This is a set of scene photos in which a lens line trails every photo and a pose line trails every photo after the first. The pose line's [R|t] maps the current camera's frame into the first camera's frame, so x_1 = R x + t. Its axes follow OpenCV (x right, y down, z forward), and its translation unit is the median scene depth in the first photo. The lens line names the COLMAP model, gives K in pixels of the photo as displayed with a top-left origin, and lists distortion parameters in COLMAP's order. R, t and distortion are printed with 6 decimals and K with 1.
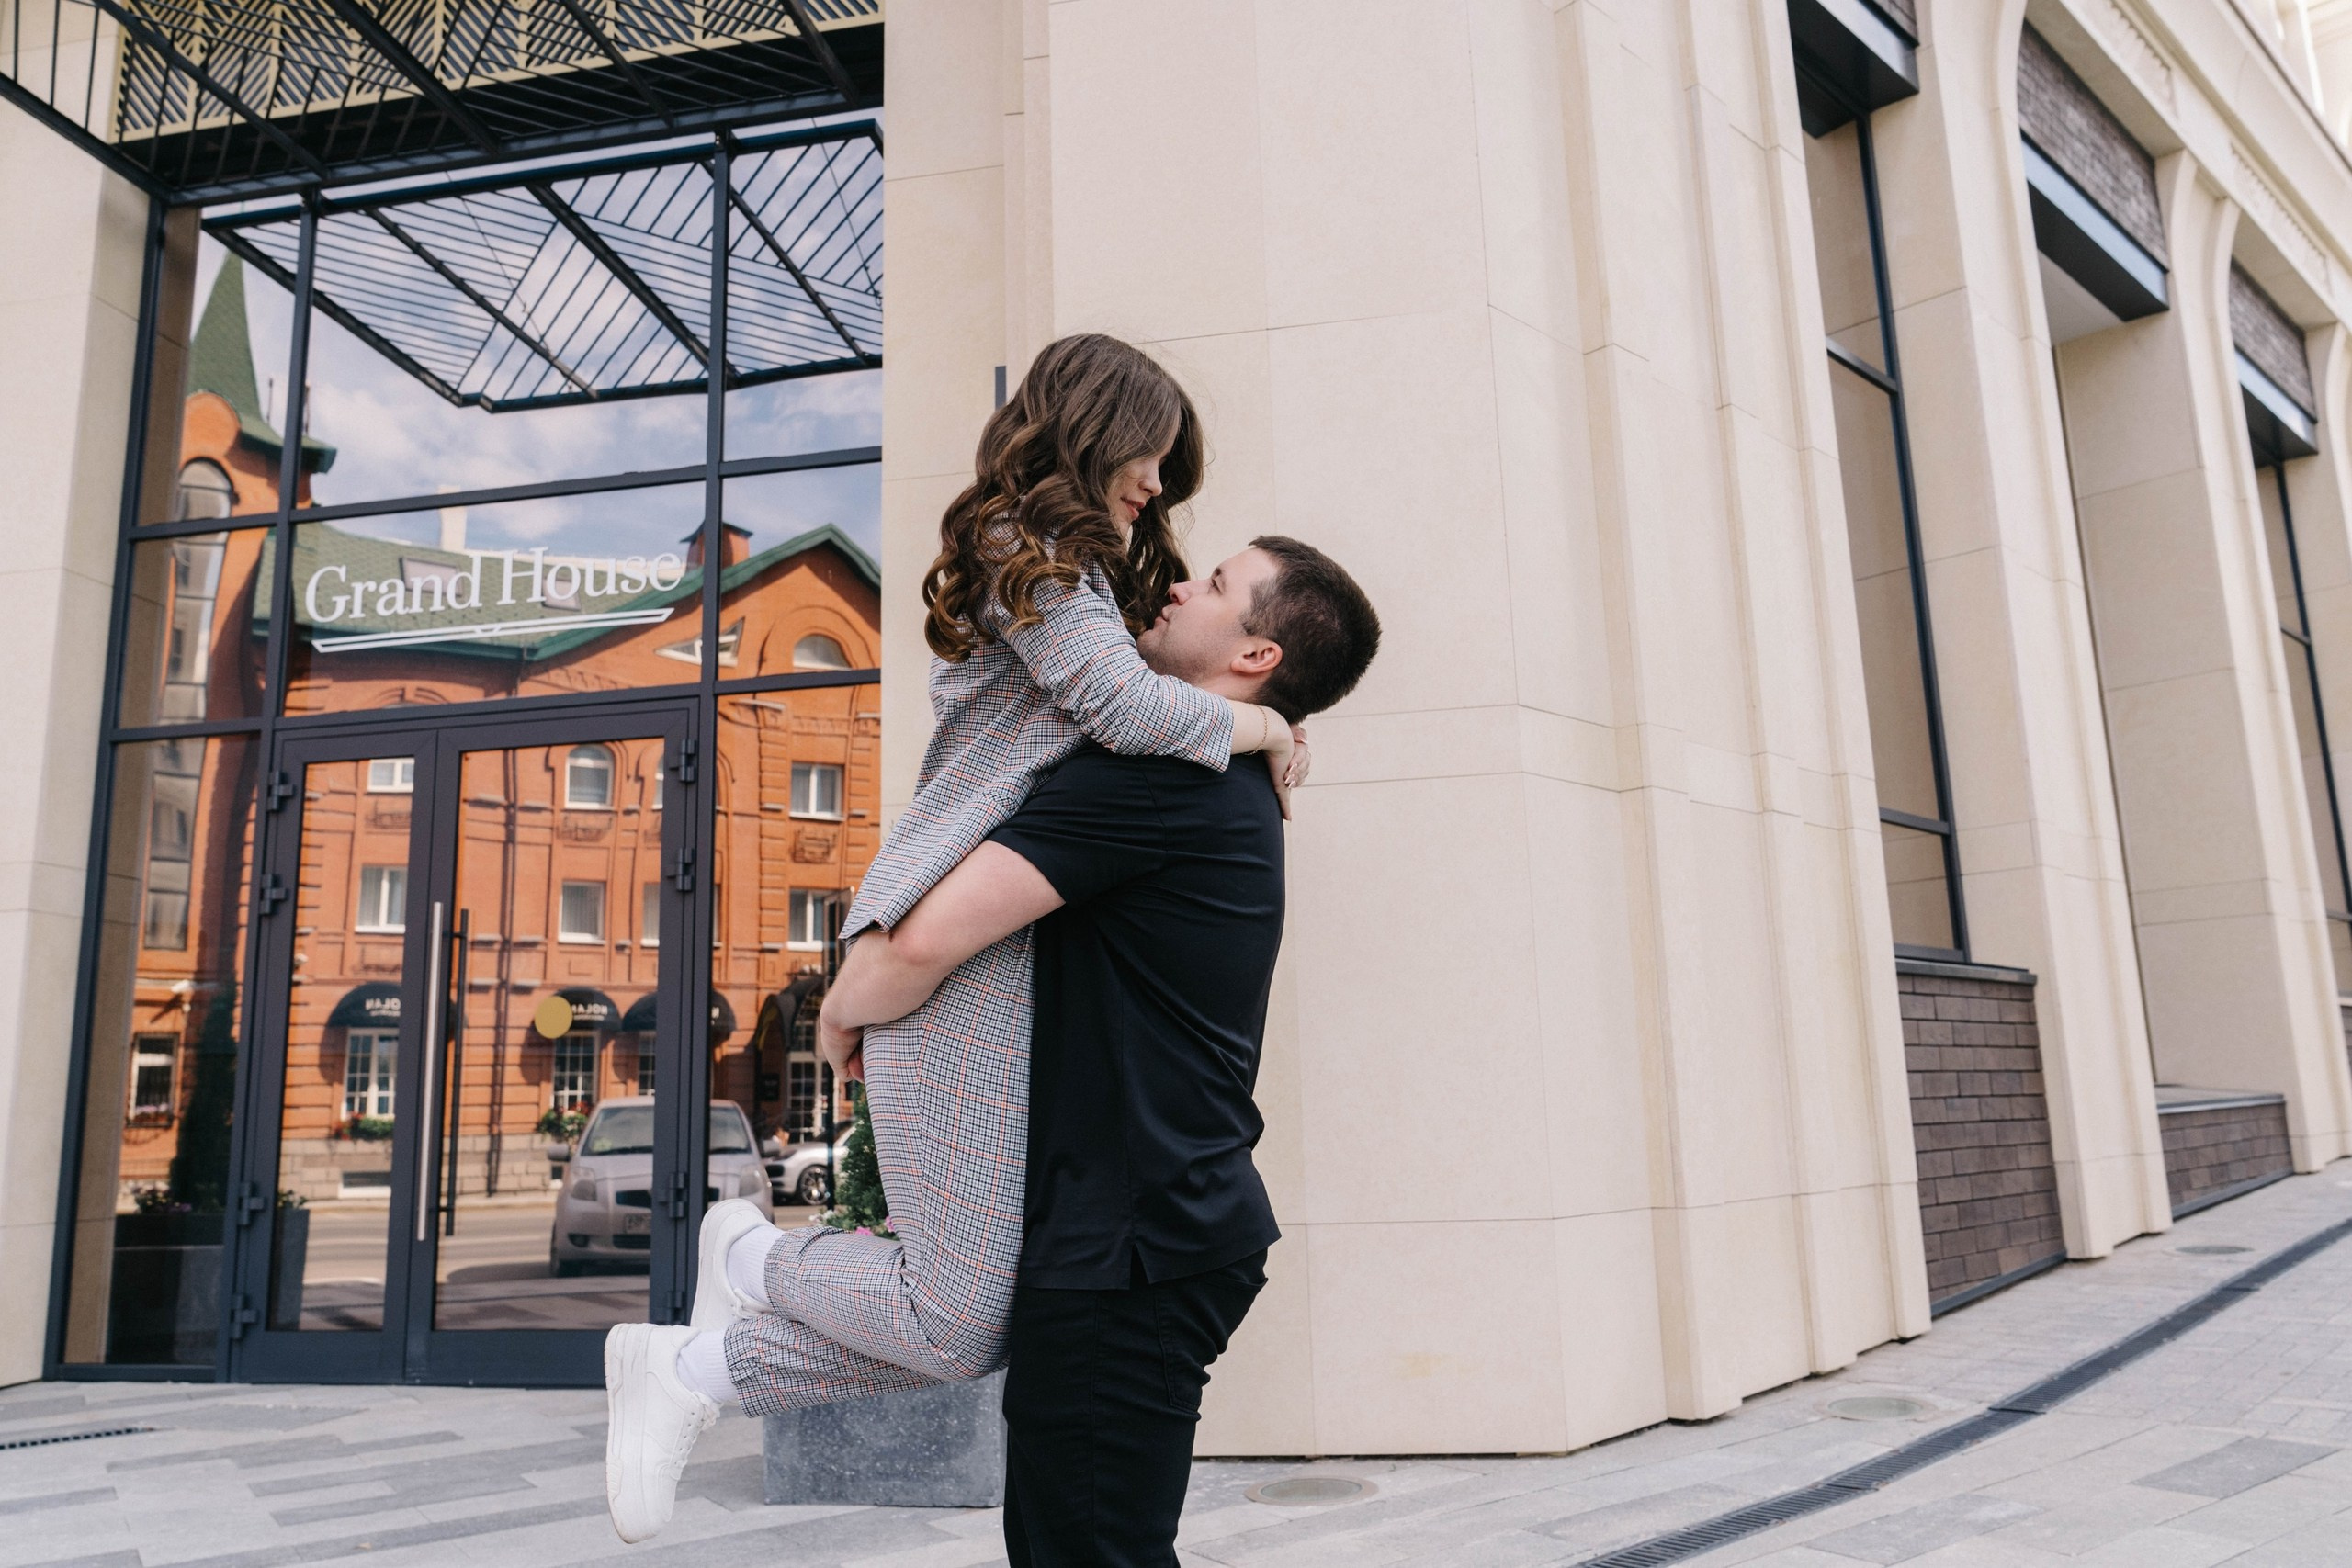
lens RADIAL K [[1619.3, 0, 1176.0], [0, 1619.3, 784.0], [0, 0, 1]] dist [-0.022040, 0.010779]
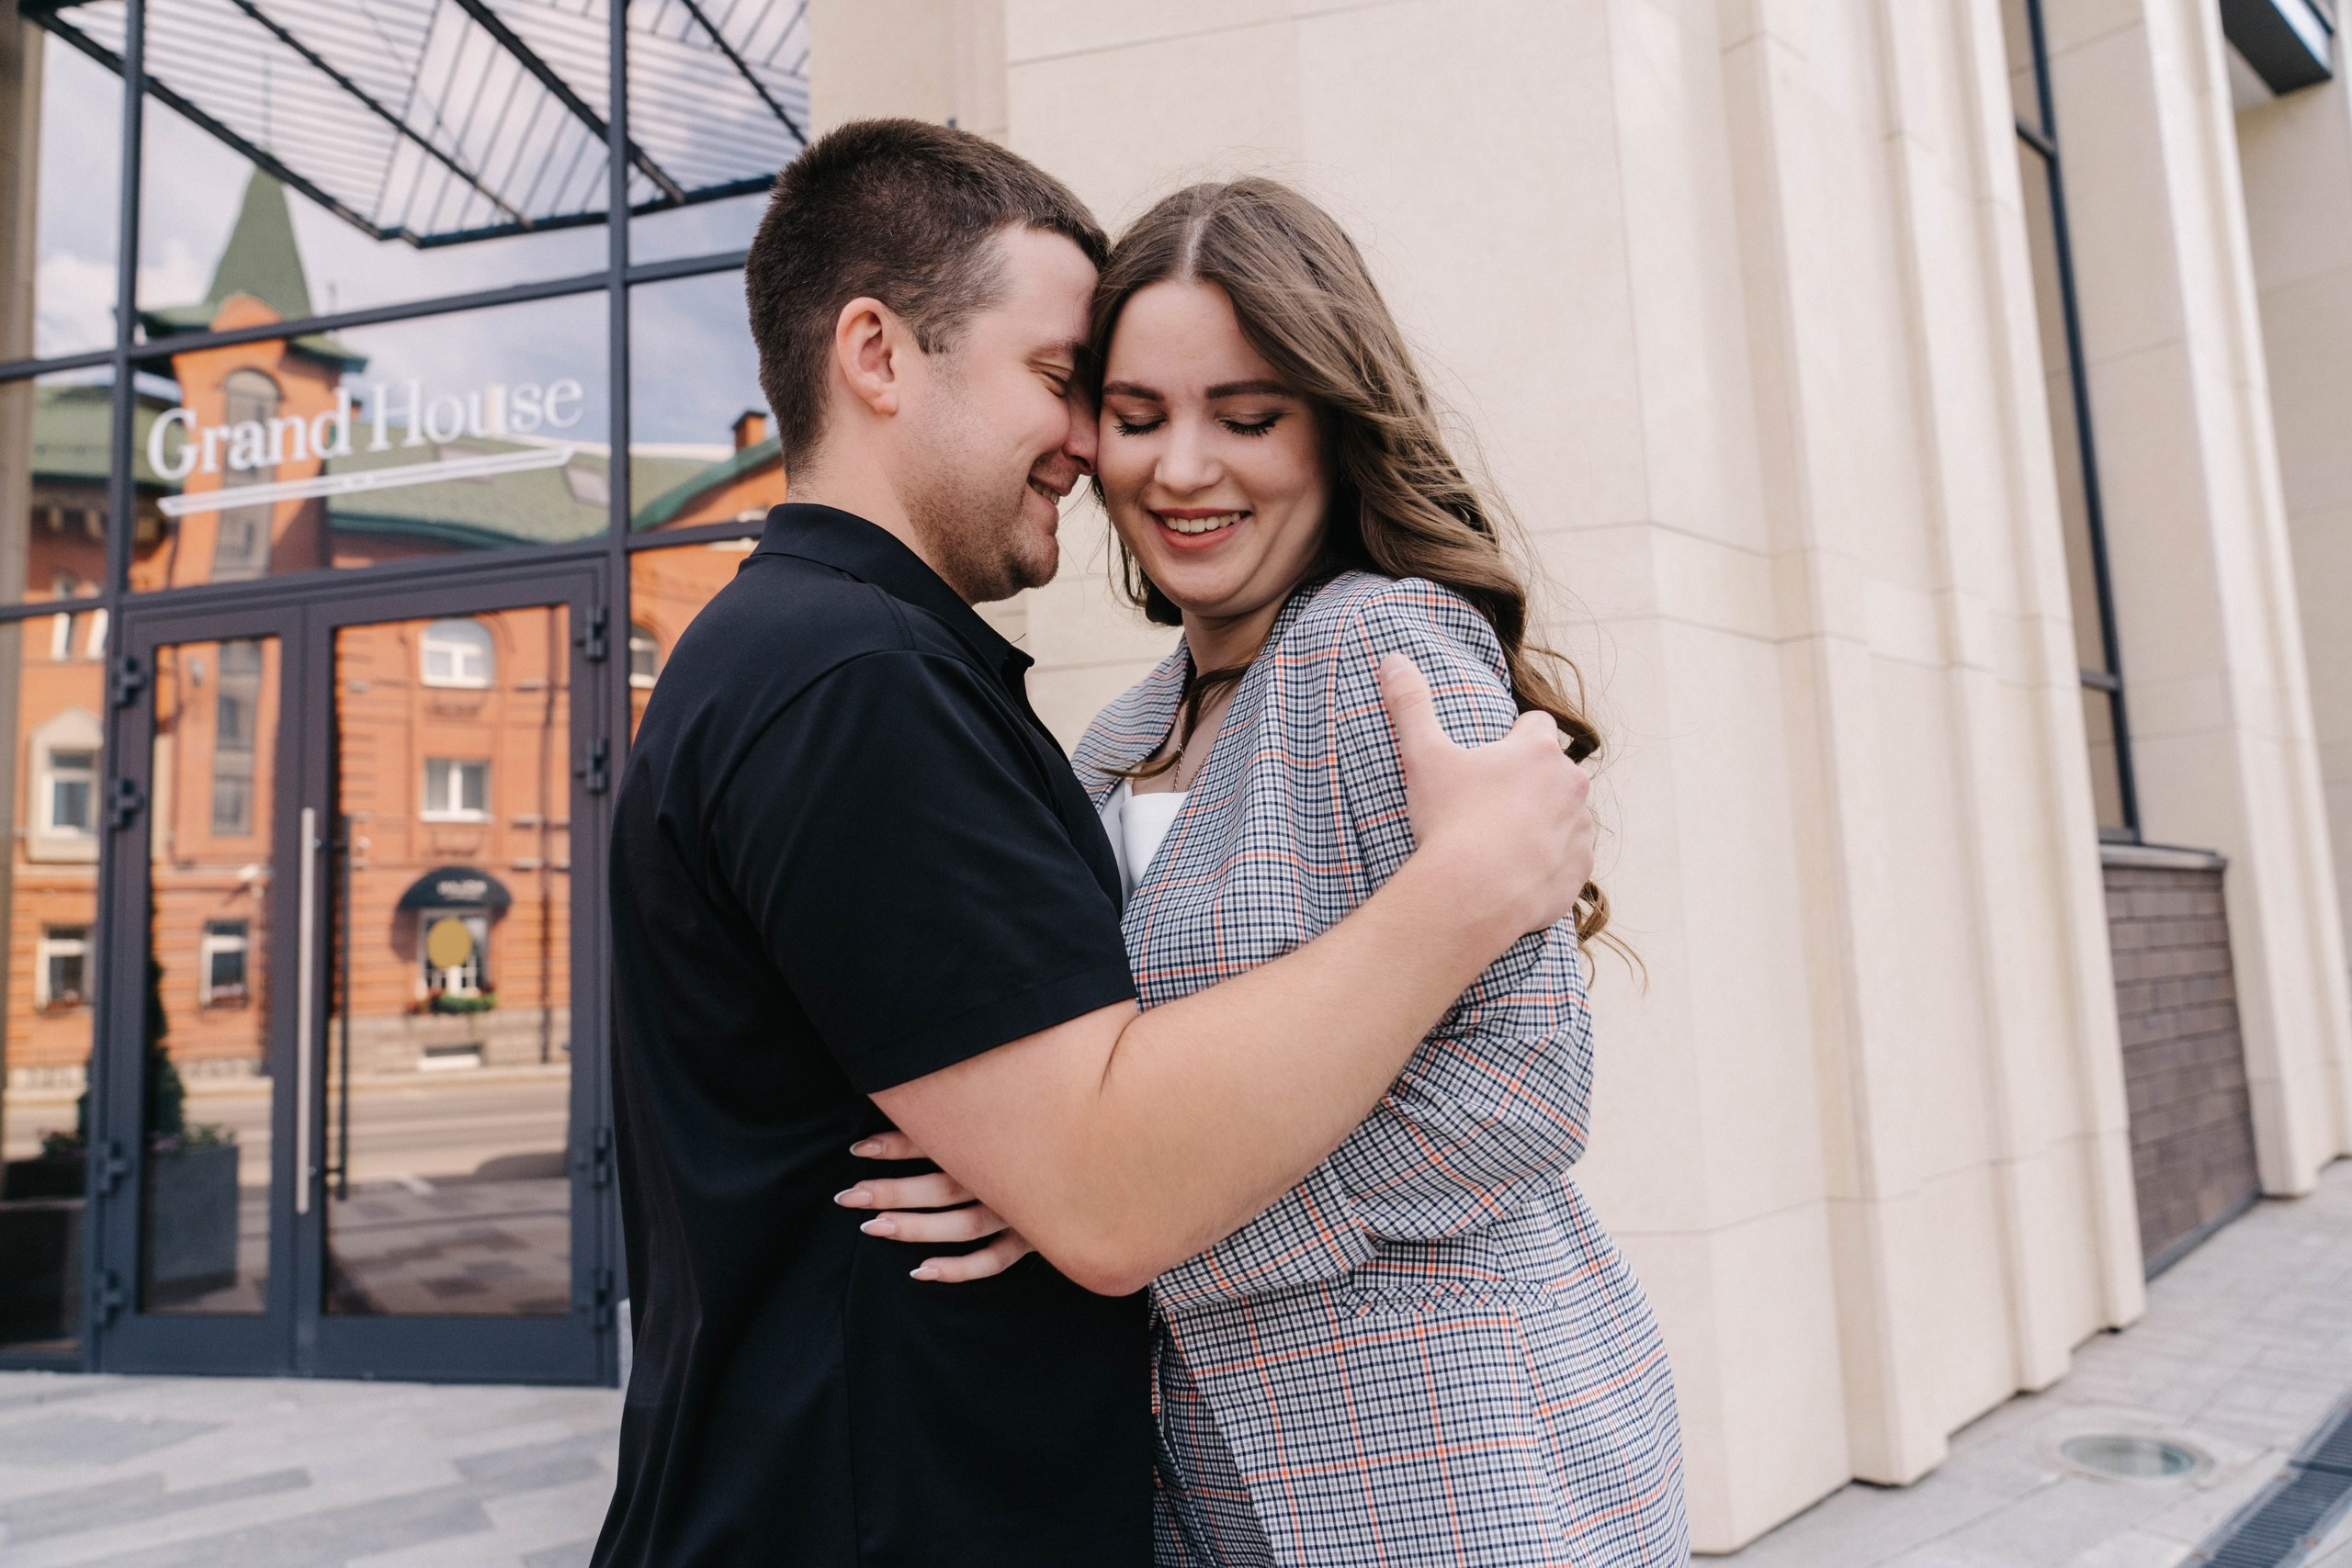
lens RADIAL K [[1619.3, 0, 1176.0], [0, 1619.3, 784.0], [0, 0, 1]] dist [-0.022040, 0.010779]
pose [[0.999646, -0.019661, -0.017907, 0.006346], [0.021018, 0.996651, 0.079022, 0.003573], [0.016293, -0.079371, 0.996712, 0.169430]]
